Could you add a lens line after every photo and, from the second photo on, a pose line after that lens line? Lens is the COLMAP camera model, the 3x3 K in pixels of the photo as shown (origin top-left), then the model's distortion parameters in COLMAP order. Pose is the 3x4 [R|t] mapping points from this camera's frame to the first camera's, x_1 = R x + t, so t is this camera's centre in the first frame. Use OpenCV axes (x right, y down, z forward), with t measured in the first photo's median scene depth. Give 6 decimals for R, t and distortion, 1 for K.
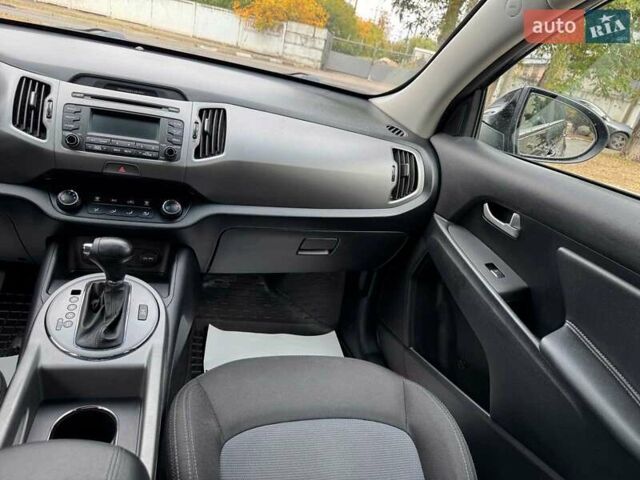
lens RADIAL K [[461.4, 0, 320.0], [0, 461.4, 240.0], [0, 0, 1]] dist [0.011236, -0.005328]
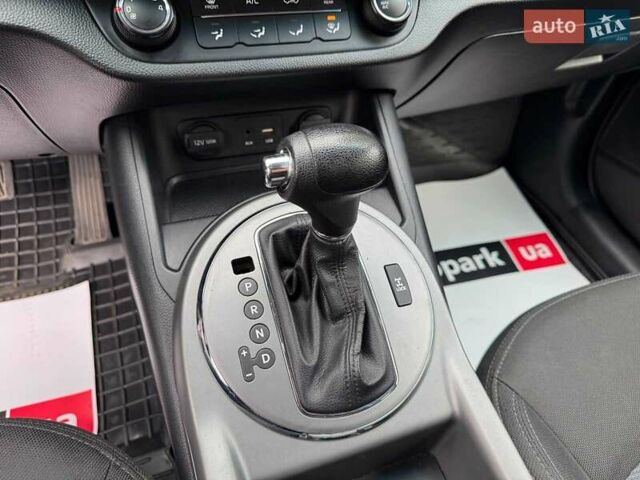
lens RADIAL K [[469.0, 0, 320.0], [0, 469.0, 240.0], [0, 0, 1]] dist [0.086160, -0.171026]
pose [[0.993361, -0.113884, -0.016284, -0.414519], [0.109367, 0.890935, 0.440765, -0.077535], [-0.035689, -0.439620, 0.897475, 0.581772]]
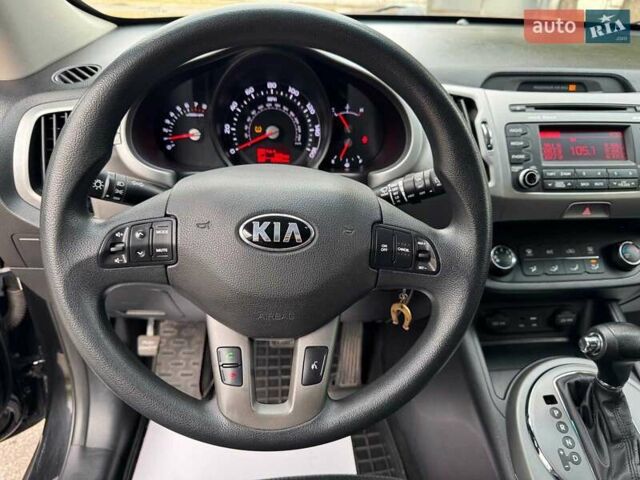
lens RADIAL K [[470.0, 0, 320.0], [0, 470.0, 240.0], [0, 0, 1]] dist [-0.007956, -0.002783]
pose [[0.971663, -0.072453, -0.224994, -0.633224], [0.090548, 0.993346, 0.071161, -0.188241], [0.218341, -0.089517, 0.971758, 0.245910]]
